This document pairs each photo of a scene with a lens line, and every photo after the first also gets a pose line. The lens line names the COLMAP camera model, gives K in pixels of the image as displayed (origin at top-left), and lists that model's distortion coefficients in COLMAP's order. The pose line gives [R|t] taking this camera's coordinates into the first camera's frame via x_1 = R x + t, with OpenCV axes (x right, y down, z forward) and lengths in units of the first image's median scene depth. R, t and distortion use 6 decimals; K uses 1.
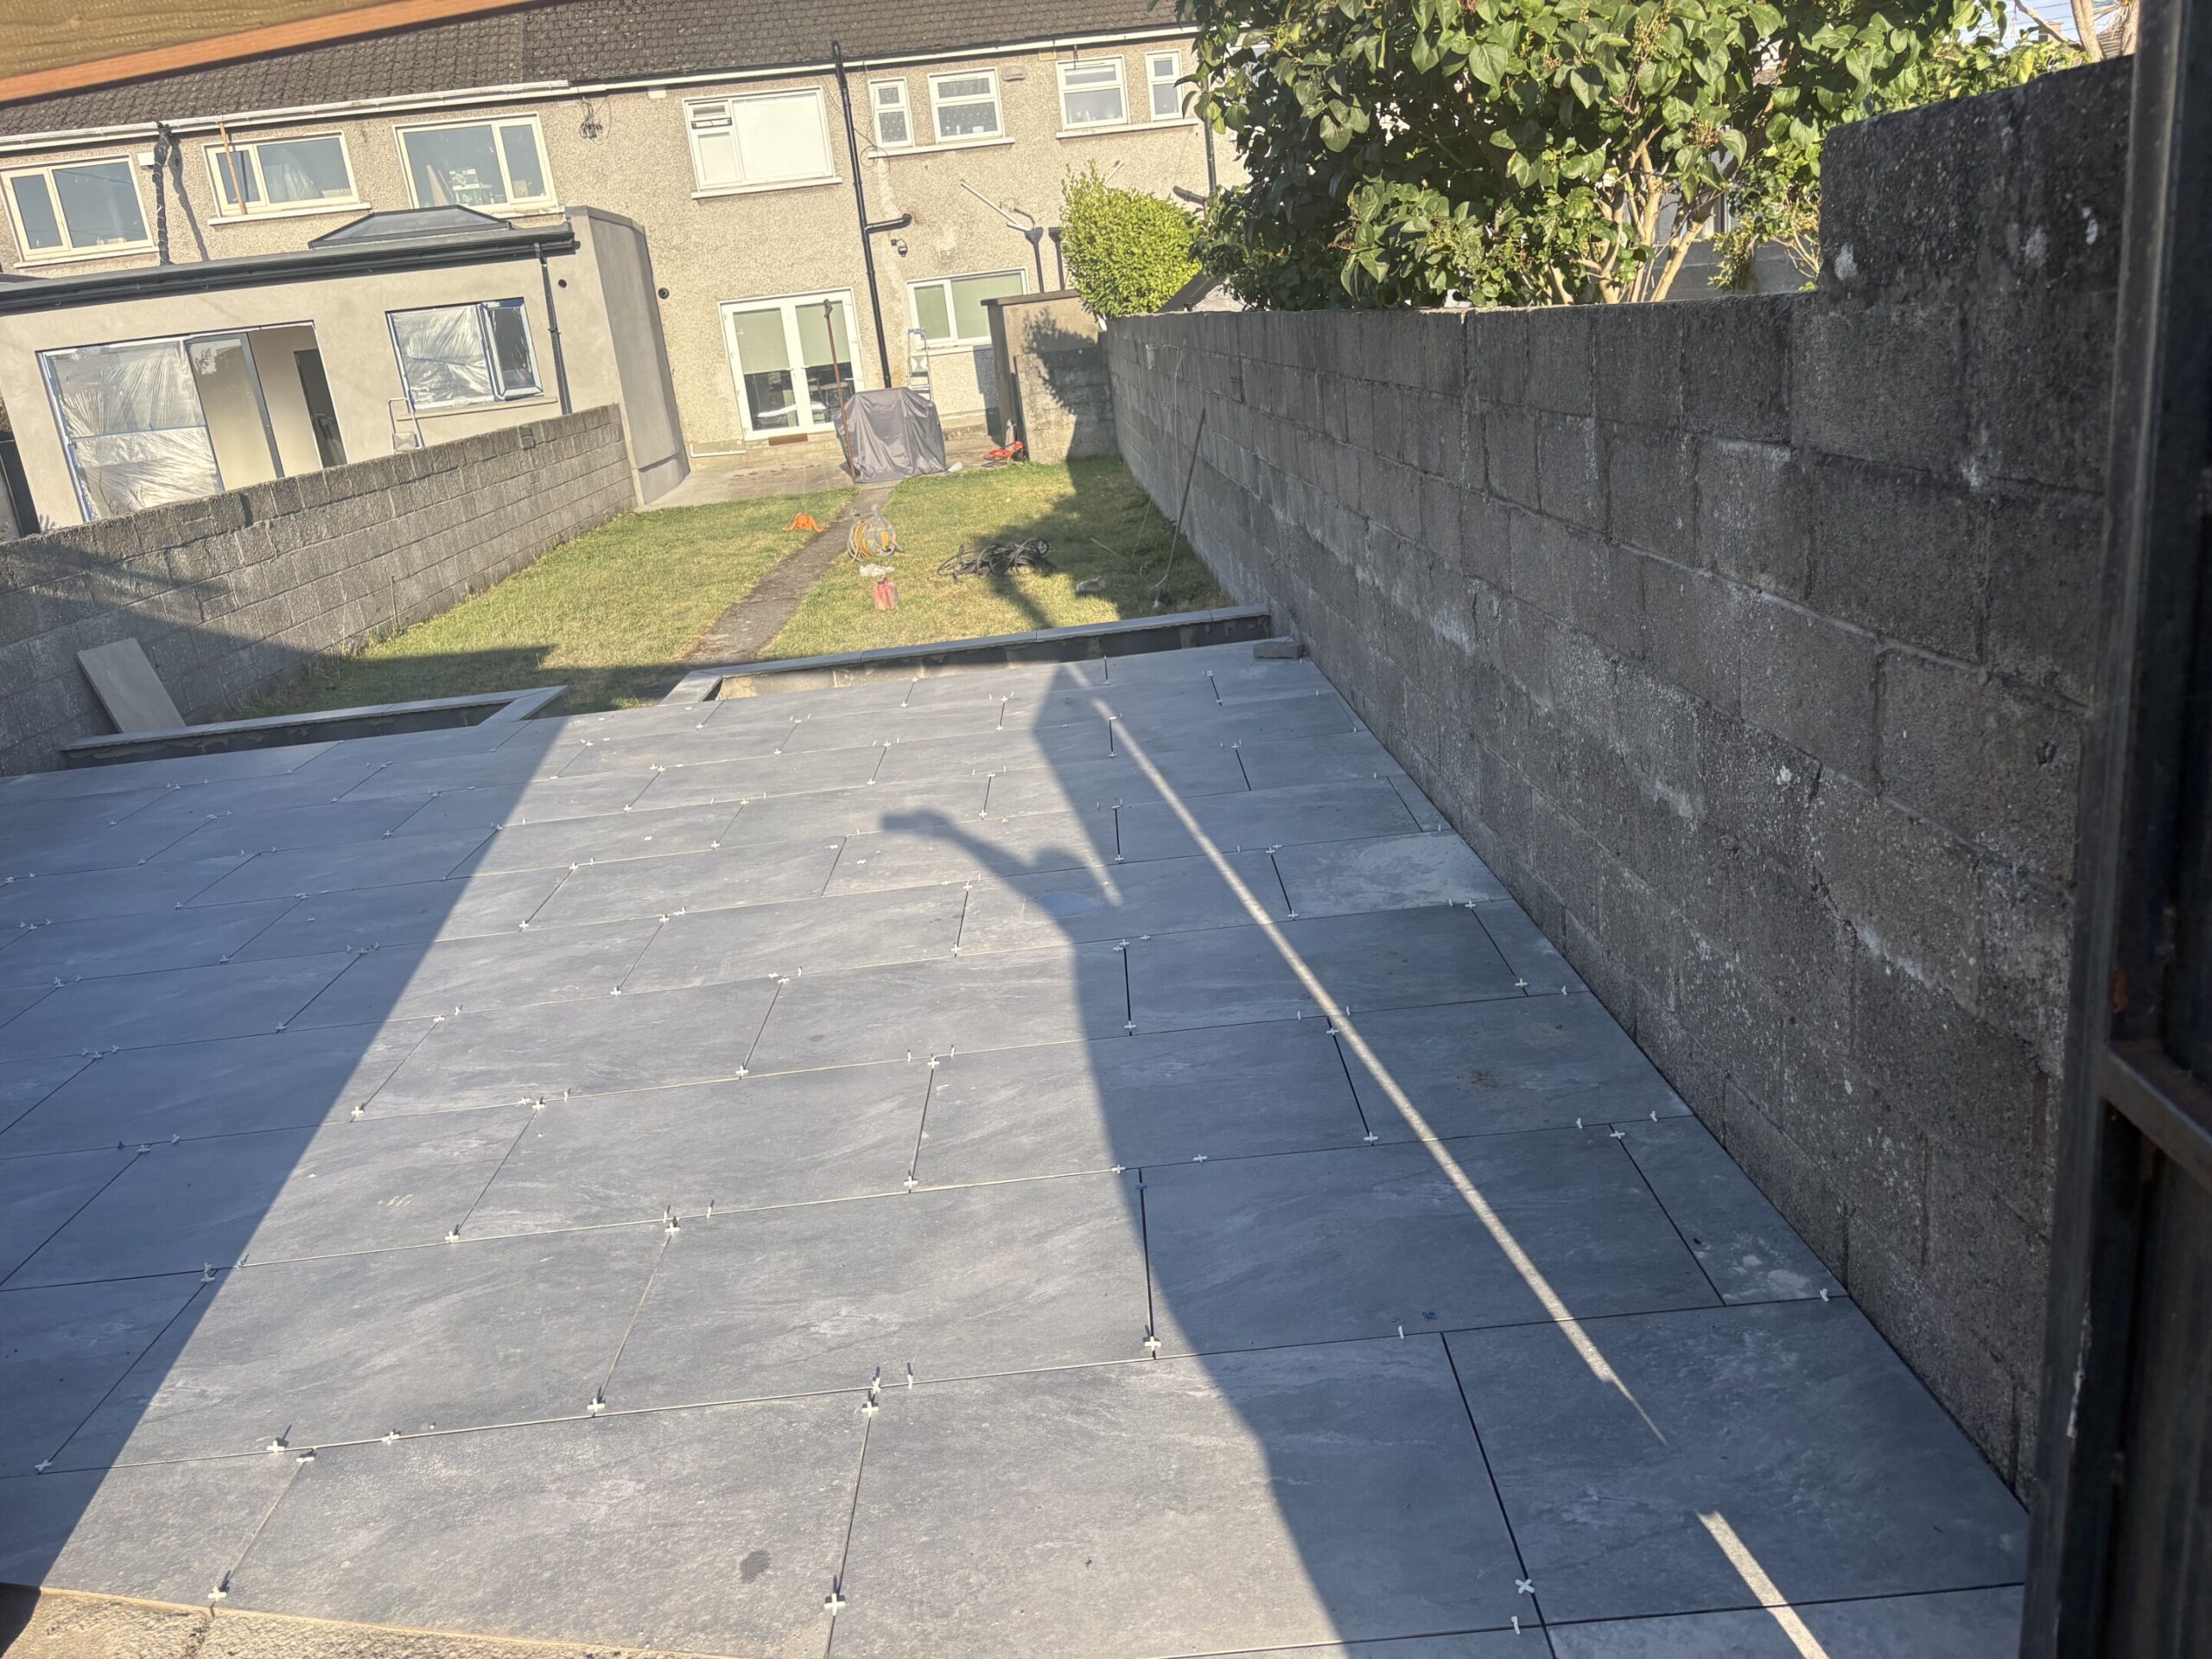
lens RADIAL K [[1635.1, 0, 1106.0], [0, 1635.1, 829.5], [0, 0, 1]] dist [0.041434, -0.053588]
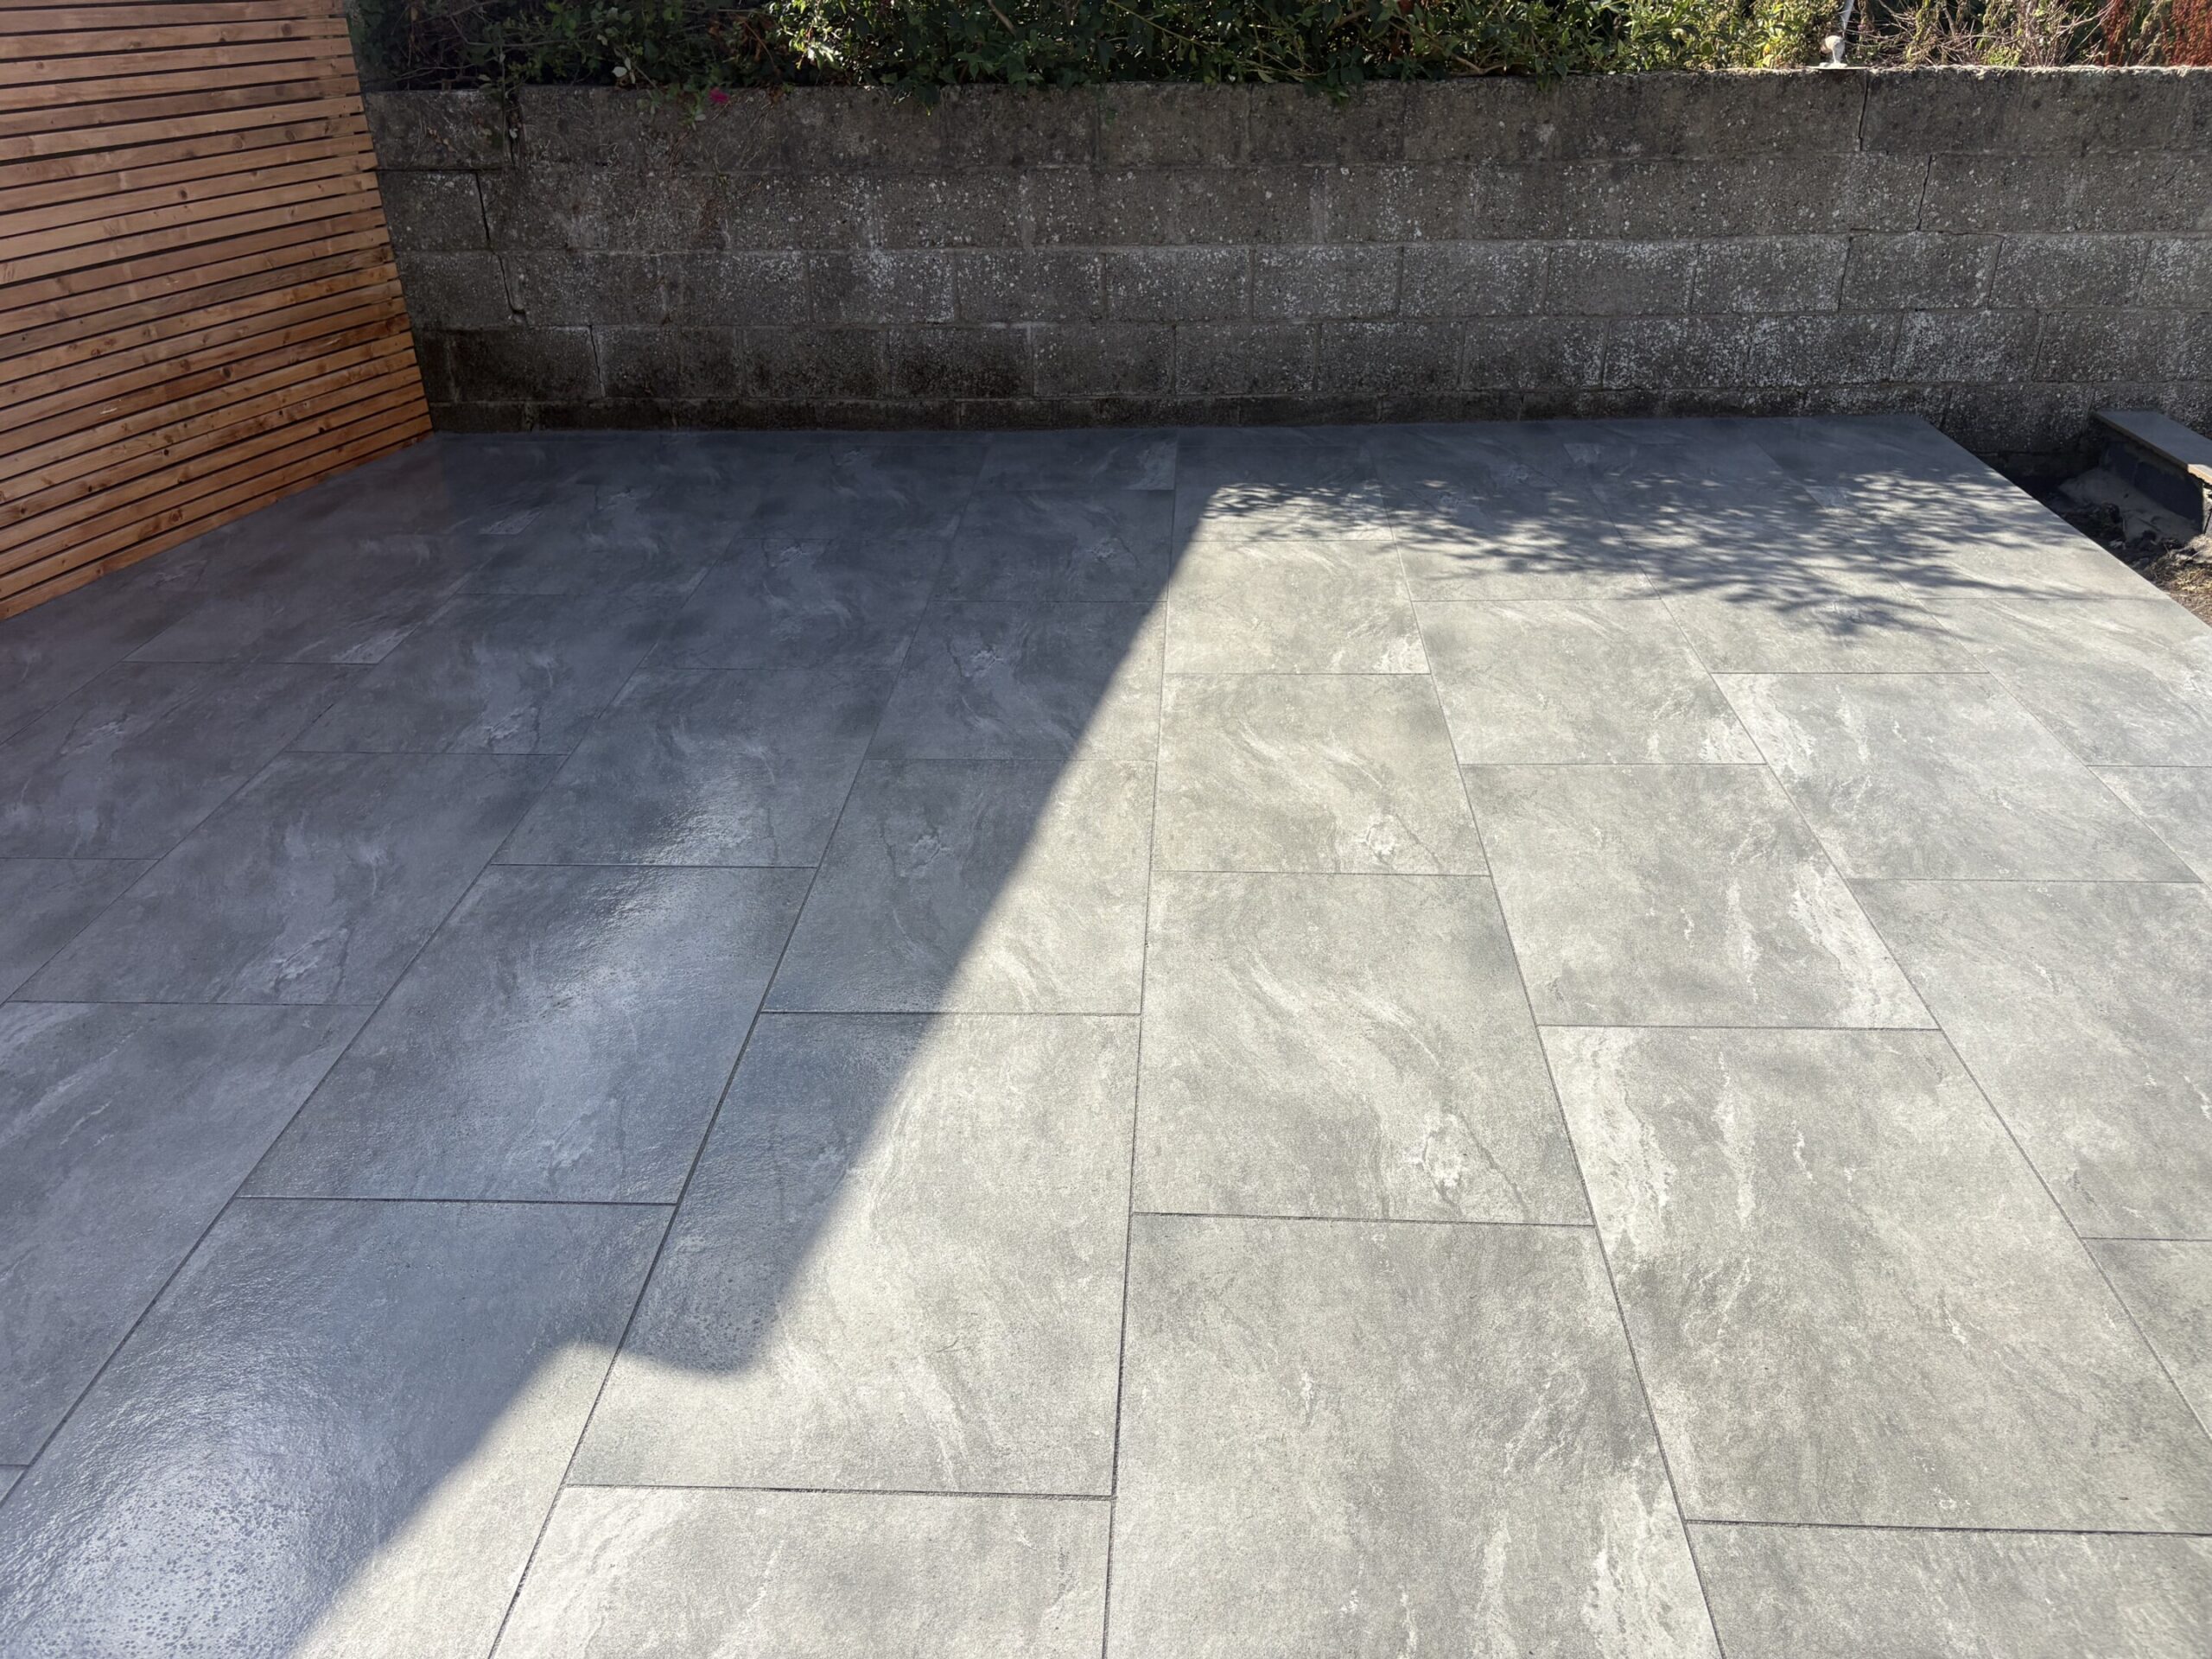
lens RADIAL K [[1677.5, 0, 1092.2], [0, 1677.5, 832.7], [0, 0, 1]] dist [0.046319, -0.050854]
pose [[-0.056598, 0.575178, -0.816068, 0.050599], [-0.292467, 0.771970, 0.564381, -0.384695], [0.954599, 0.270616, 0.124528, 1.240346]]
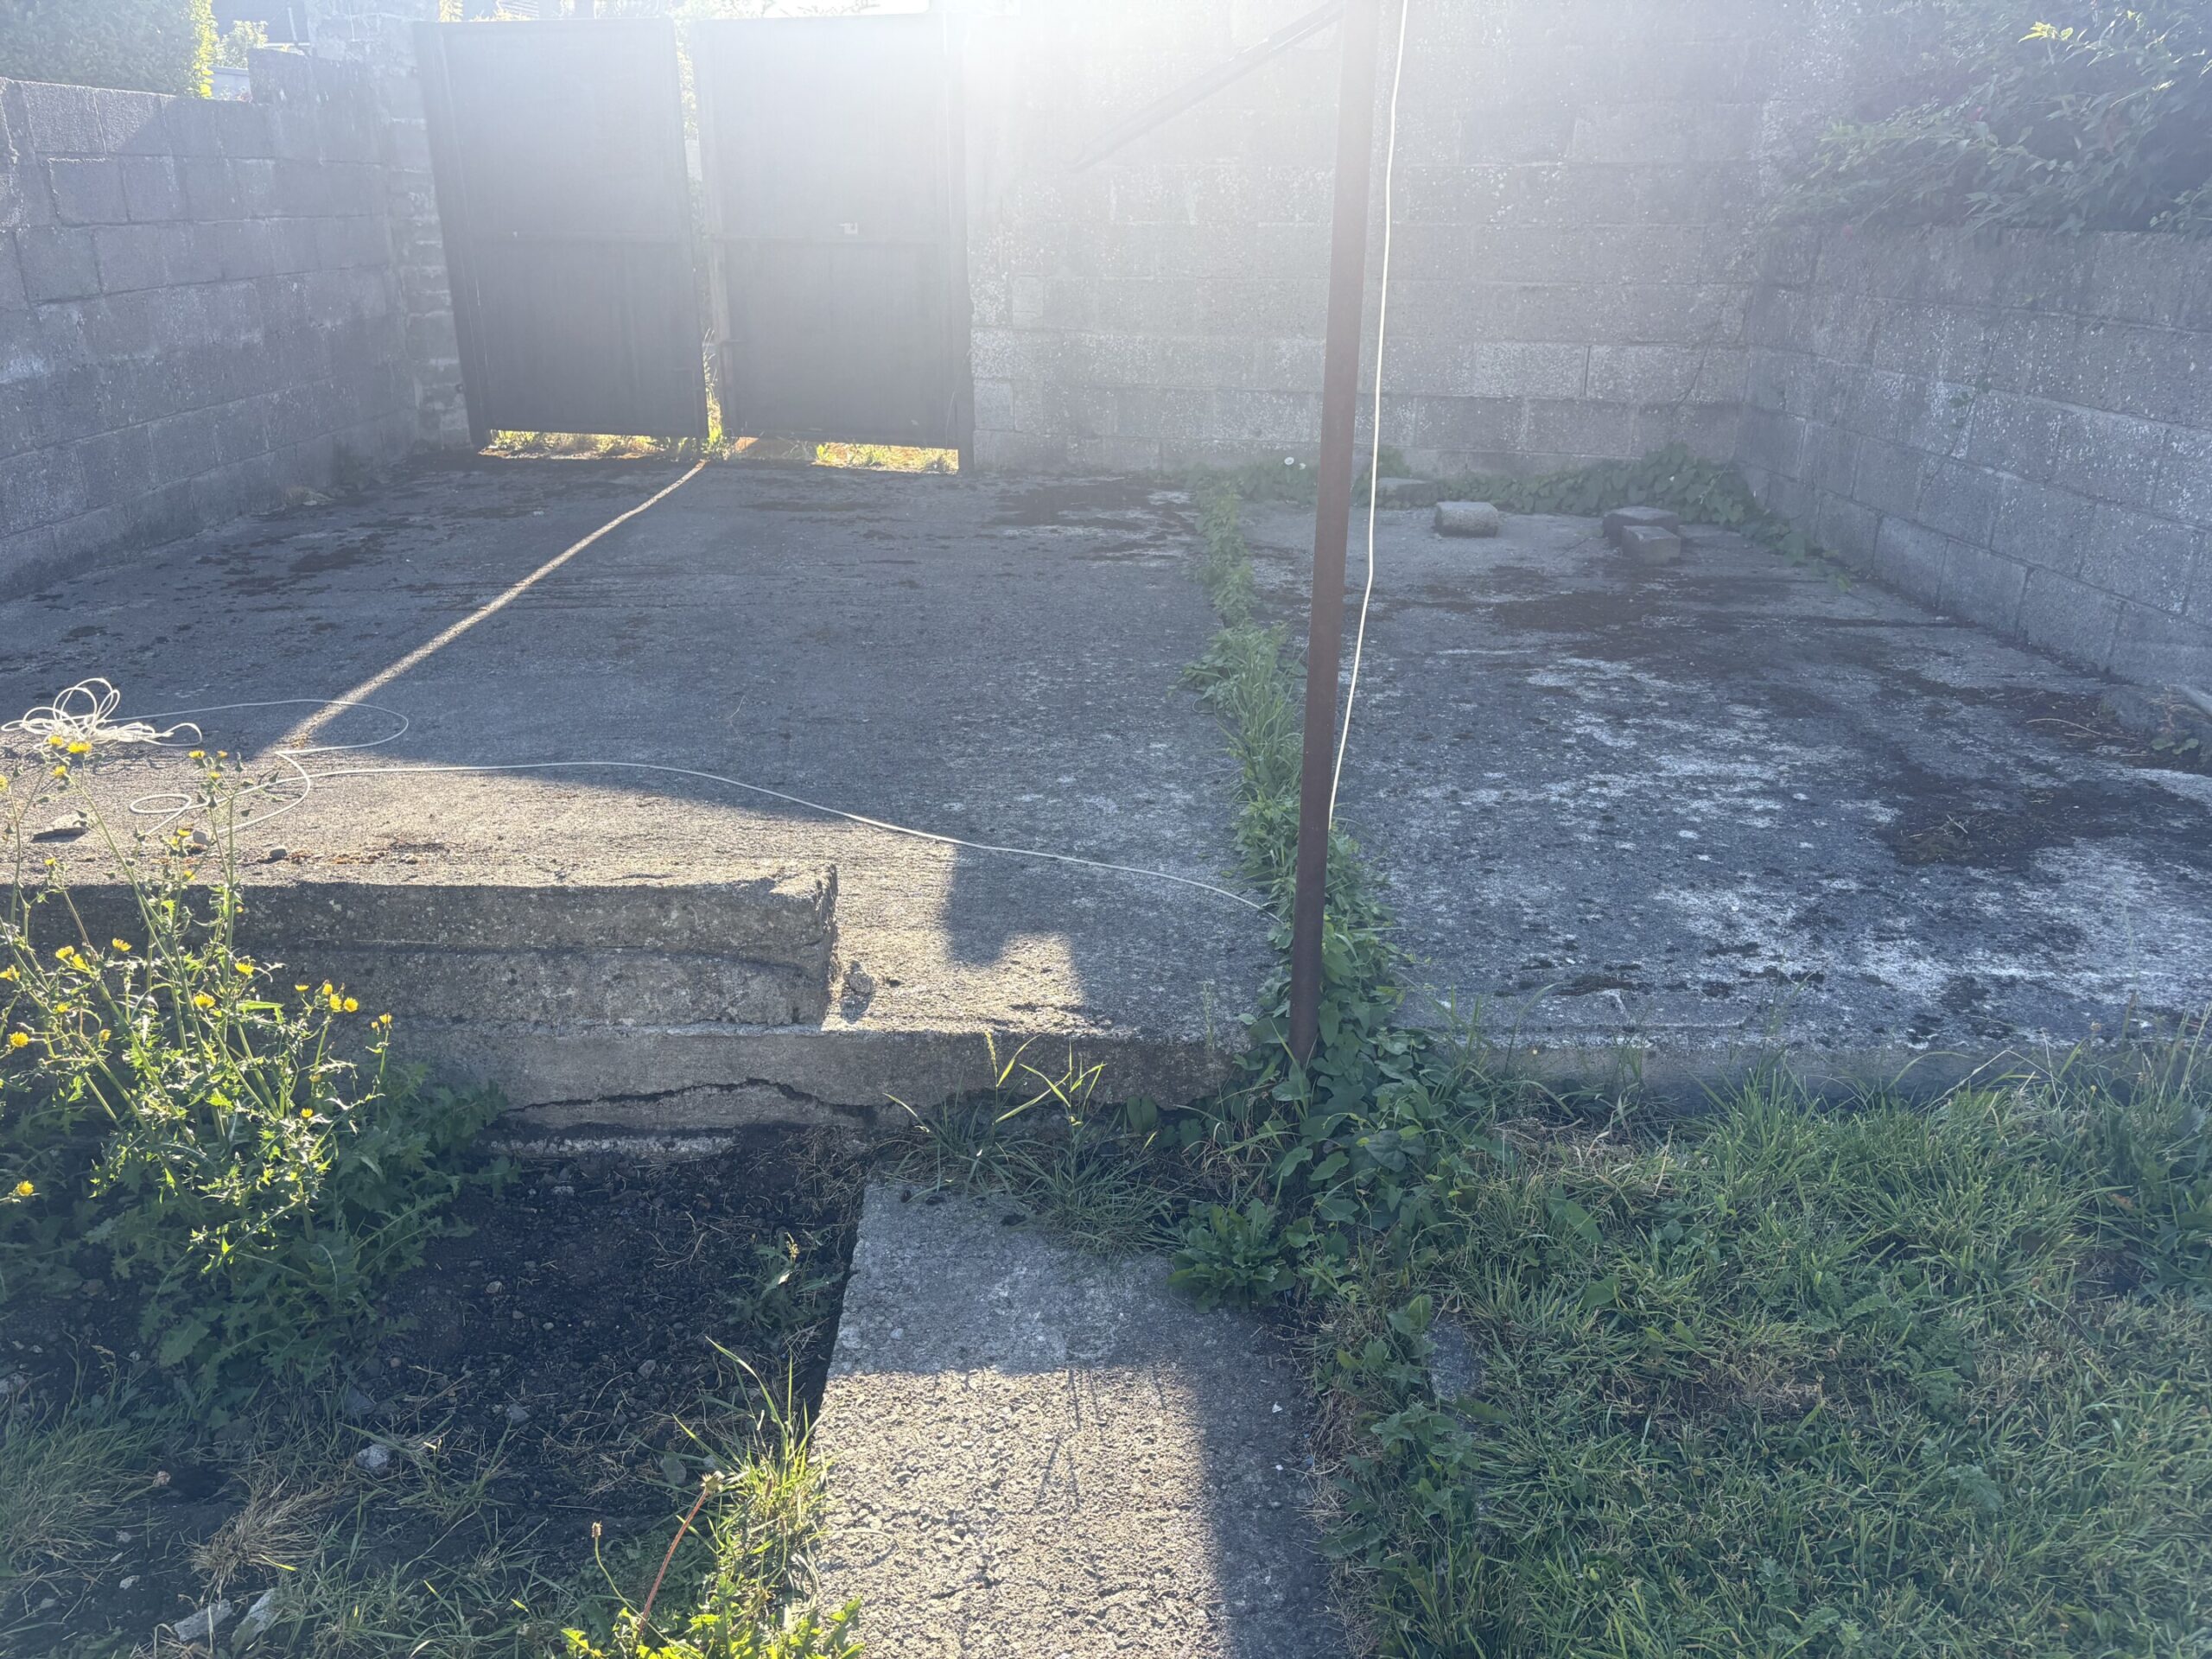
lens RADIAL K [[1677.5, 0, 1092.2], [0, 1677.5, 832.7], [0, 0, 1]] dist [0.046319, -0.050854]
pose [[-0.993278, 0.090426, 0.072268, -0.669428], [0.115754, 0.780183, 0.614749, -0.583137], [-0.000793, 0.618981, -0.785405, 2.441603]]
